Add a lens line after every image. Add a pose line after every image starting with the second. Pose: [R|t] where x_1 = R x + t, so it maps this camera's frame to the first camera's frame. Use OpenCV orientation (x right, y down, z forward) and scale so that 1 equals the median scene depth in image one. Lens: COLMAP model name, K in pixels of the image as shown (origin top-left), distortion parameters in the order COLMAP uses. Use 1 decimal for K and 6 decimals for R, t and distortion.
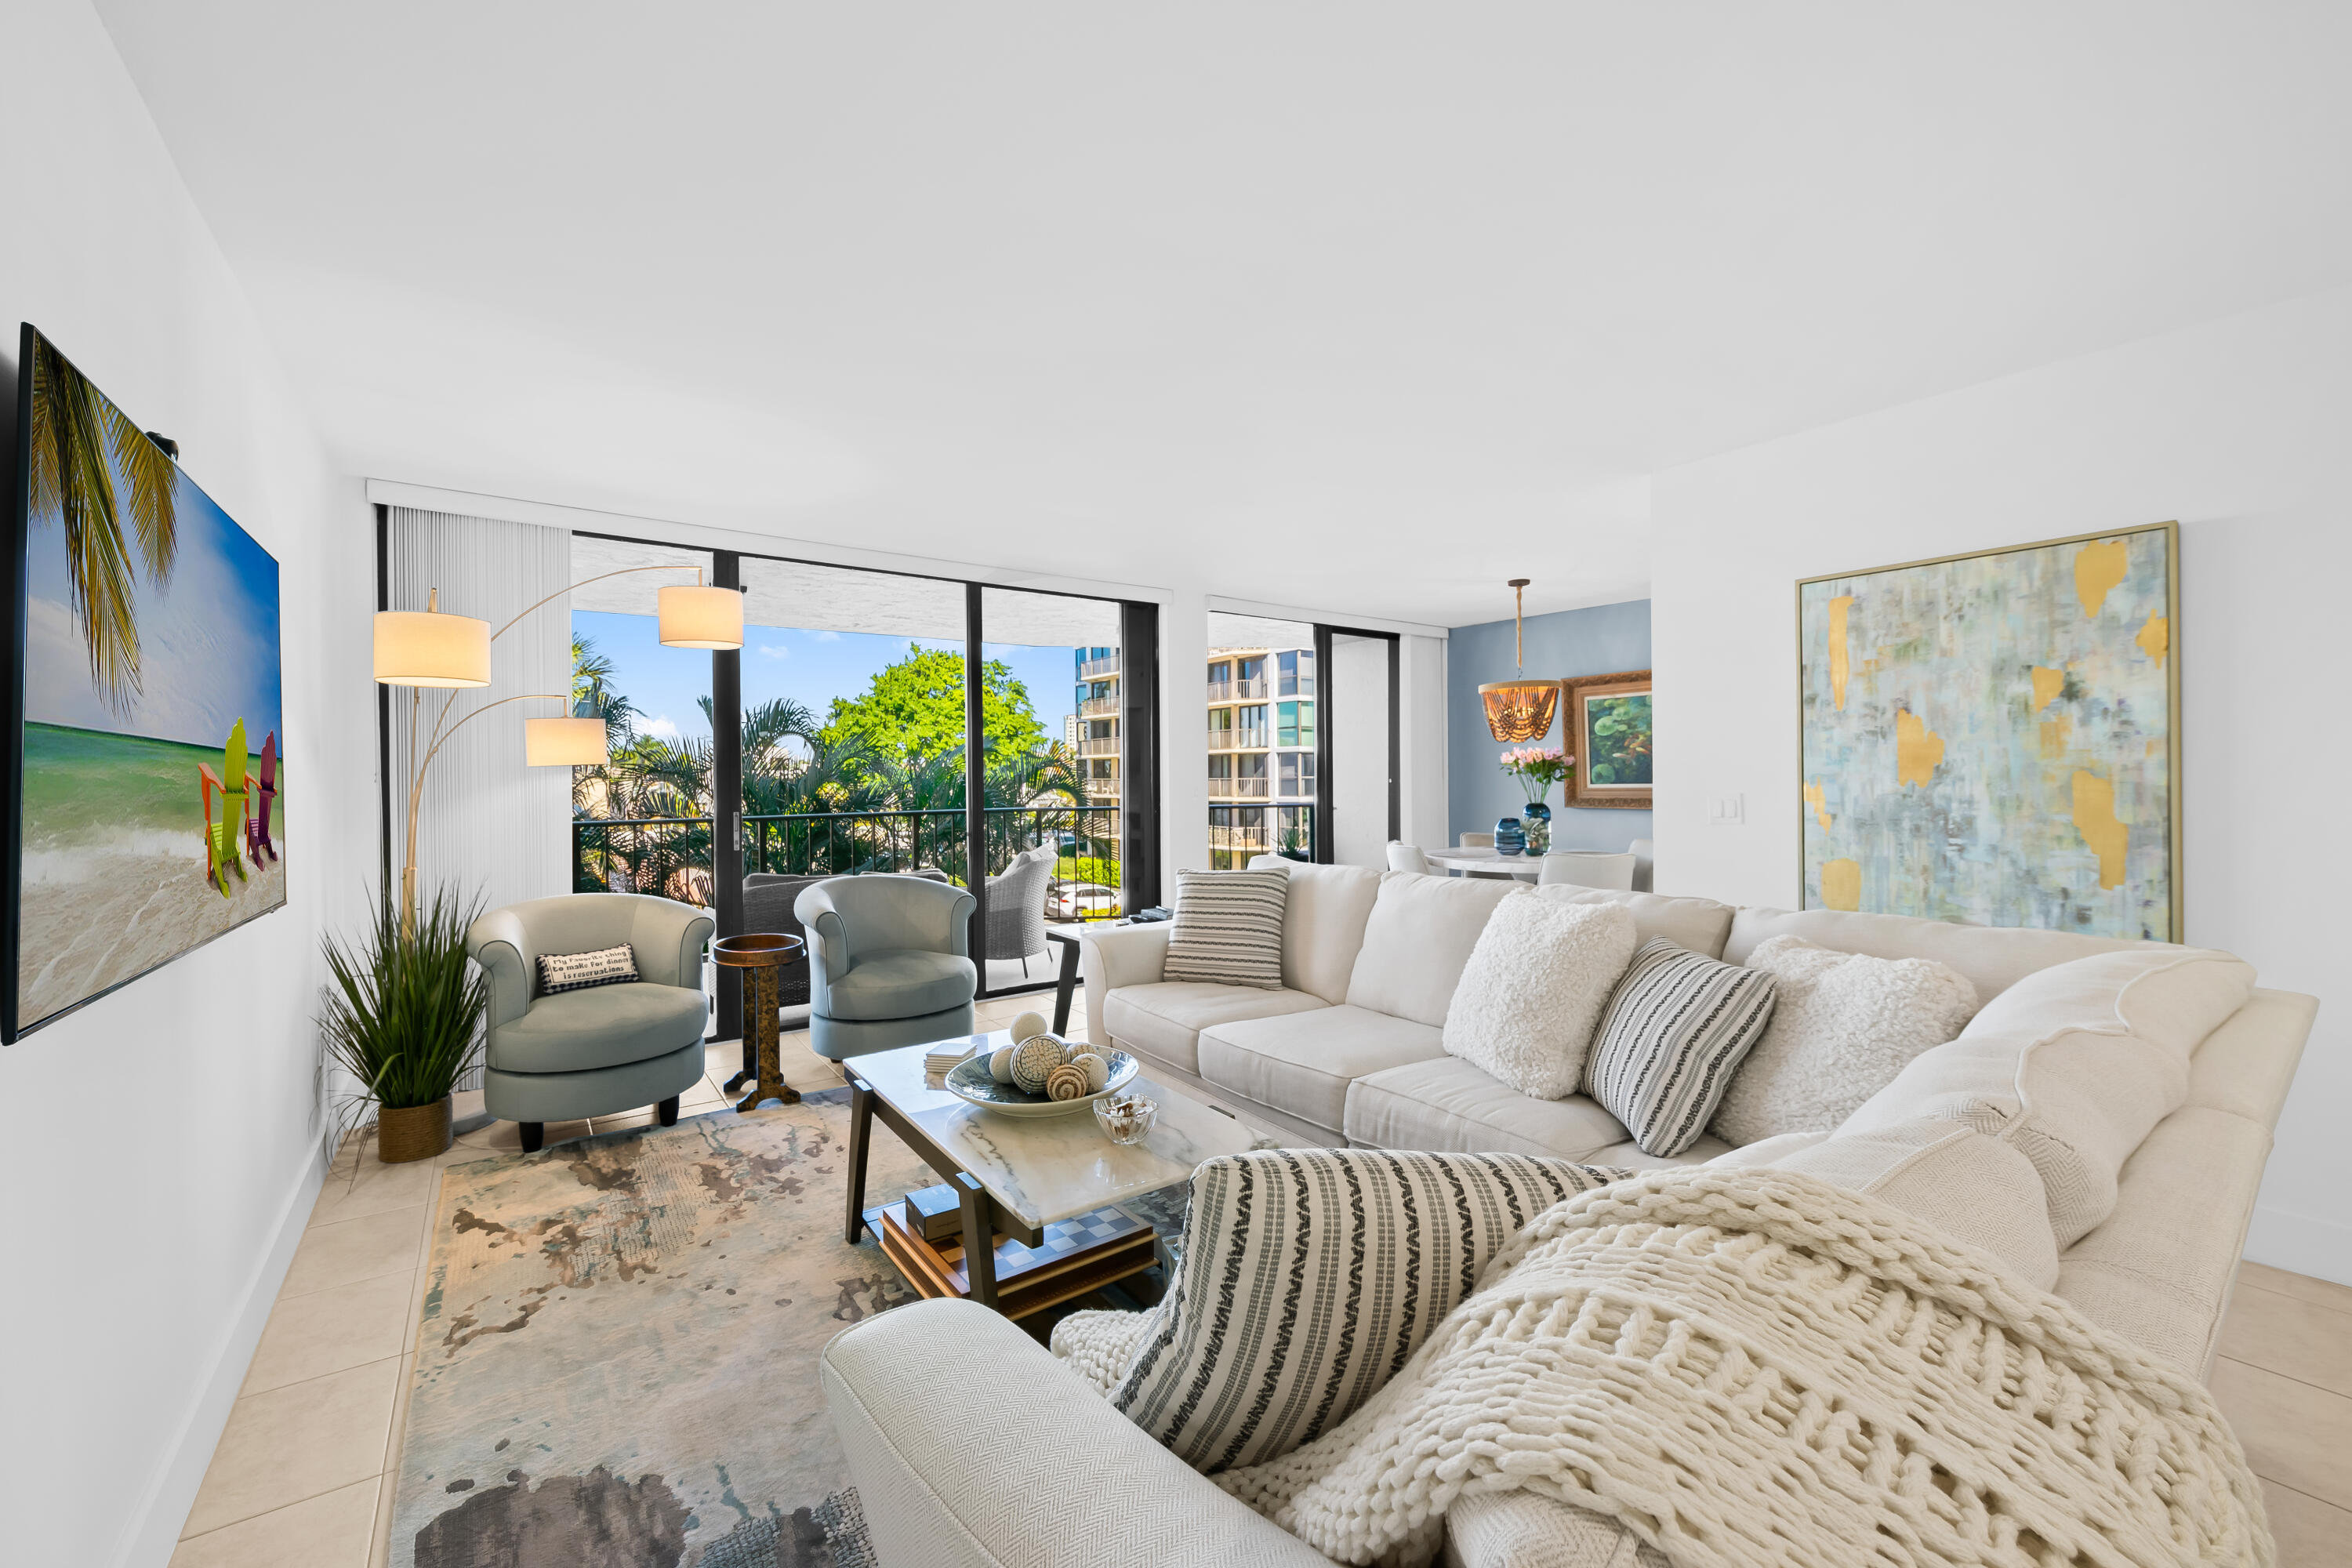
lens RADIAL K [[941.8, 0, 1221.9], [0, 941.8, 779.8], [0, 0, 1]] dist [-0.005022, -0.000364]
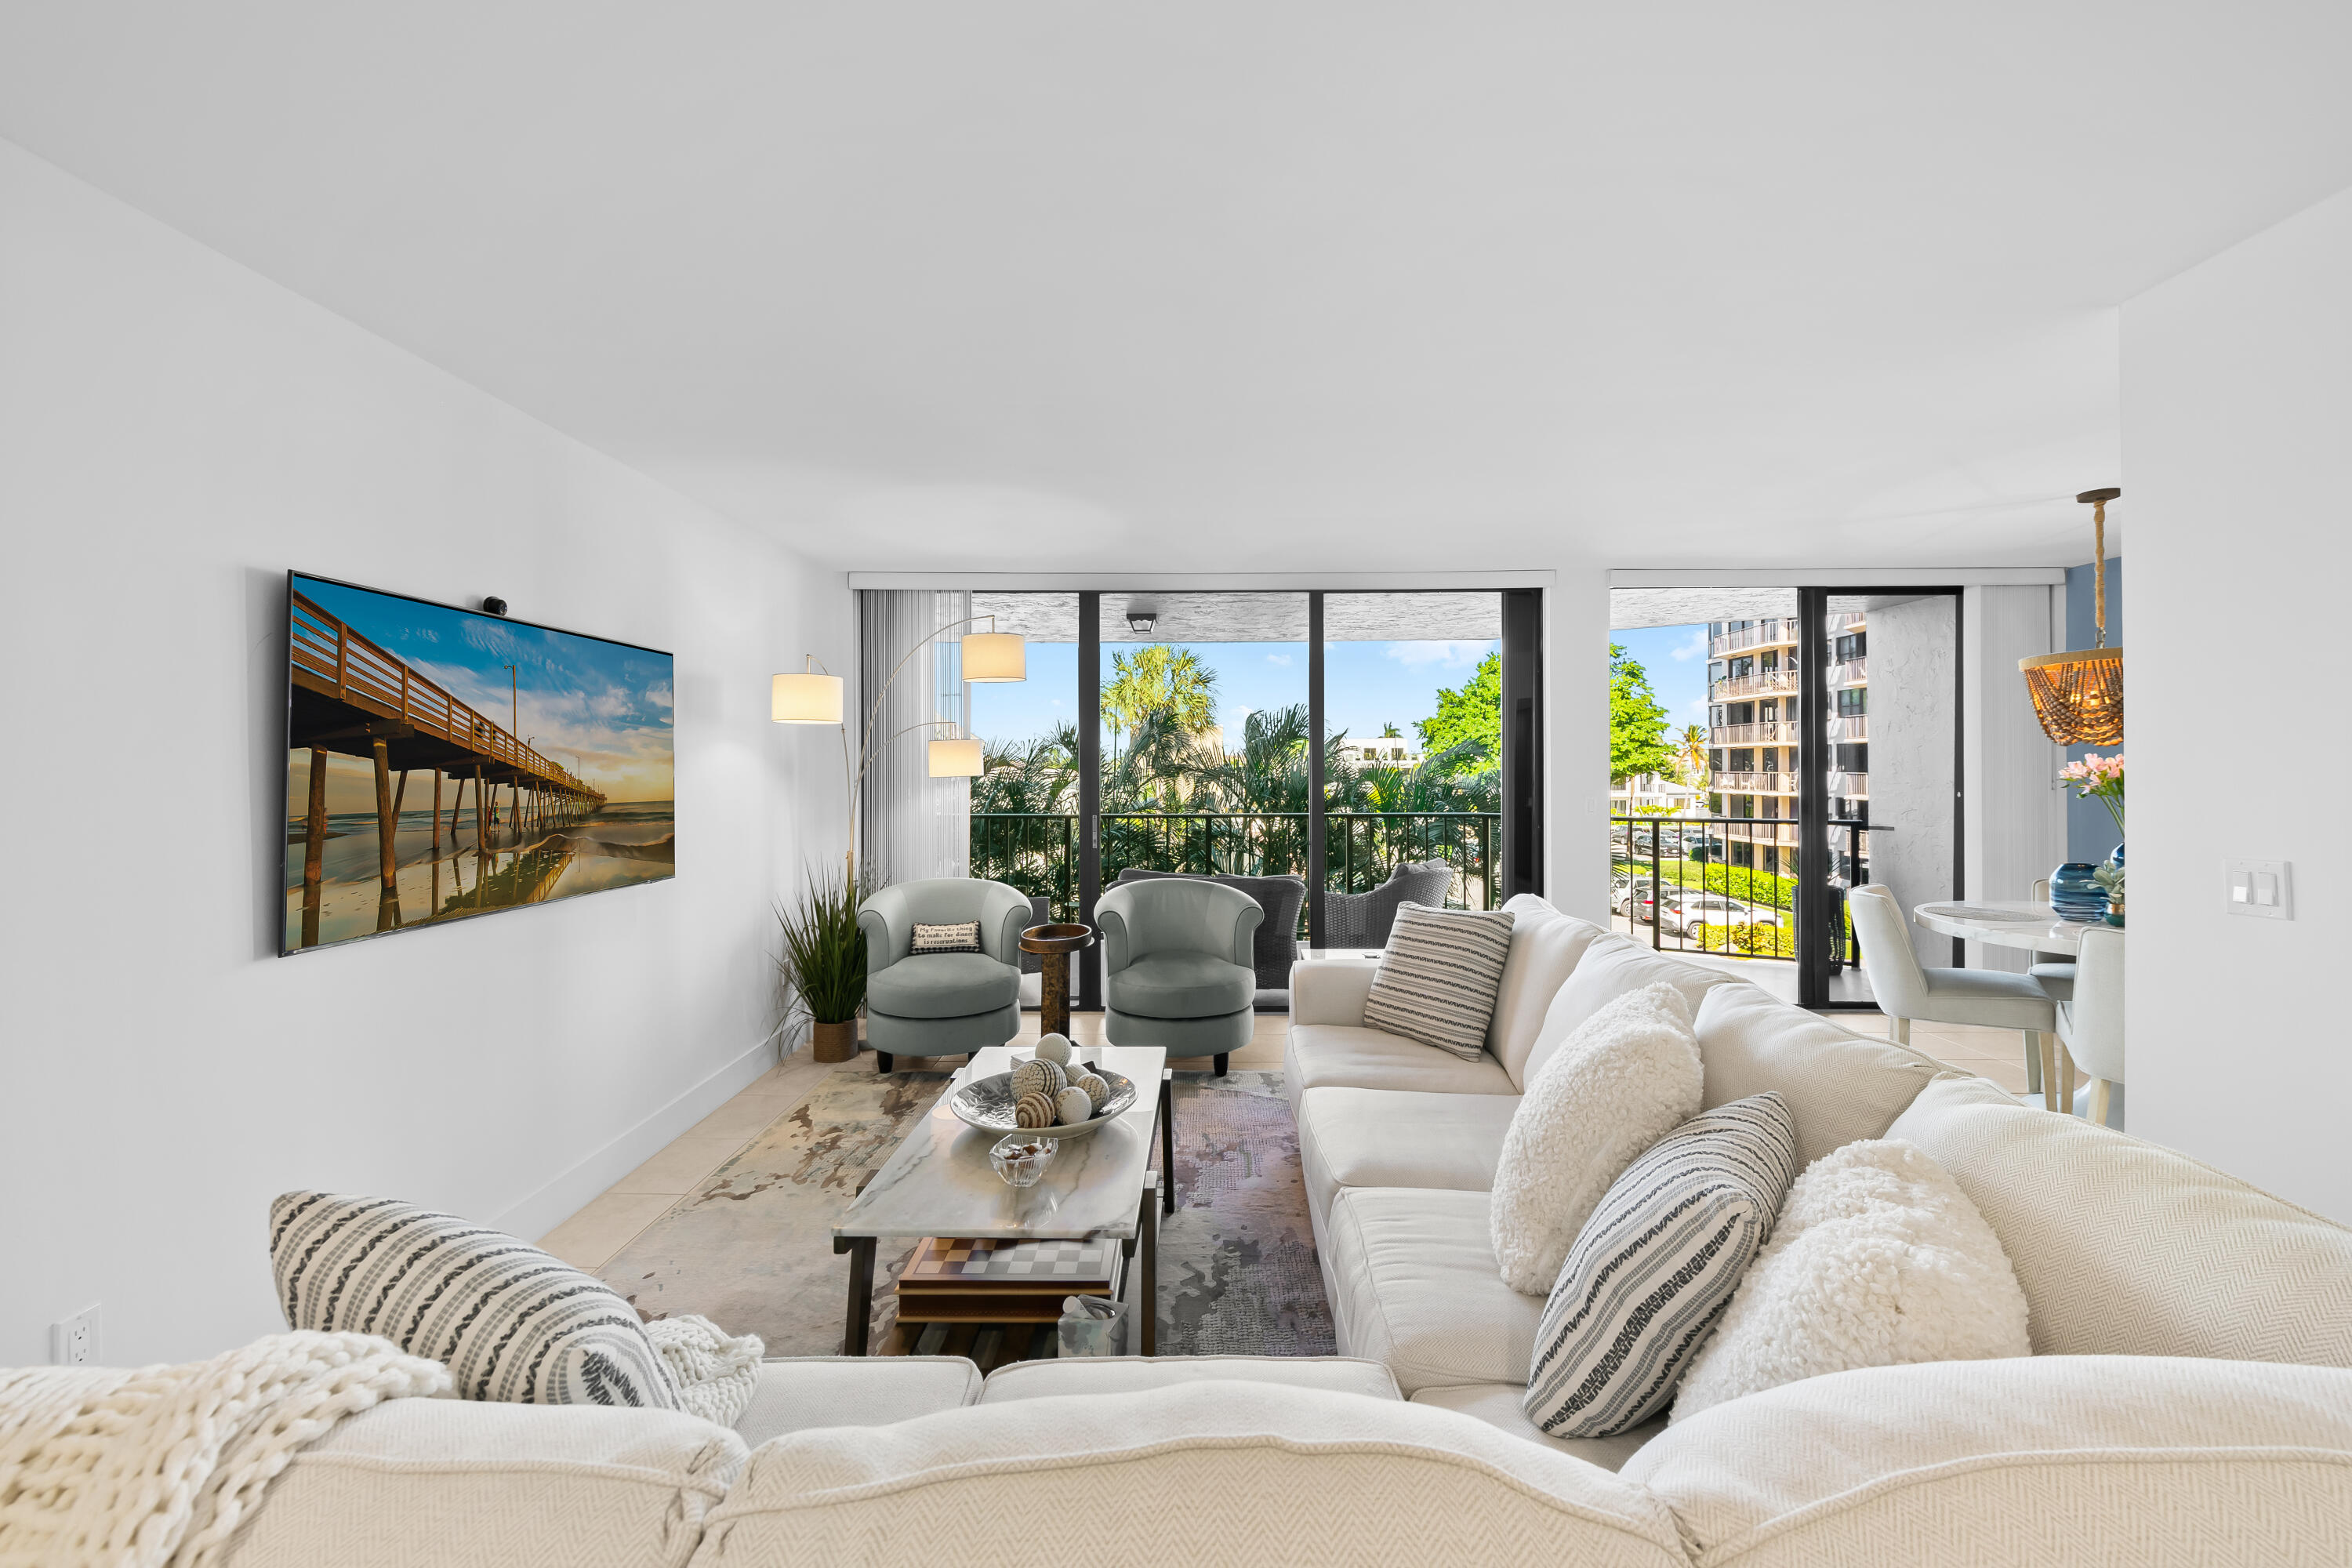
lens RADIAL K [[965.2, 0, 1185.1], [0, 965.2, 764.8], [0, 0, 1]] dist [0.003320, -0.000988]
pose [[0.785163, 0.006592, -0.619254, 0.404001], [-0.009406, 0.999955, -0.001282, -0.036055], [0.619217, 0.006831, 0.785190, 0.182008]]
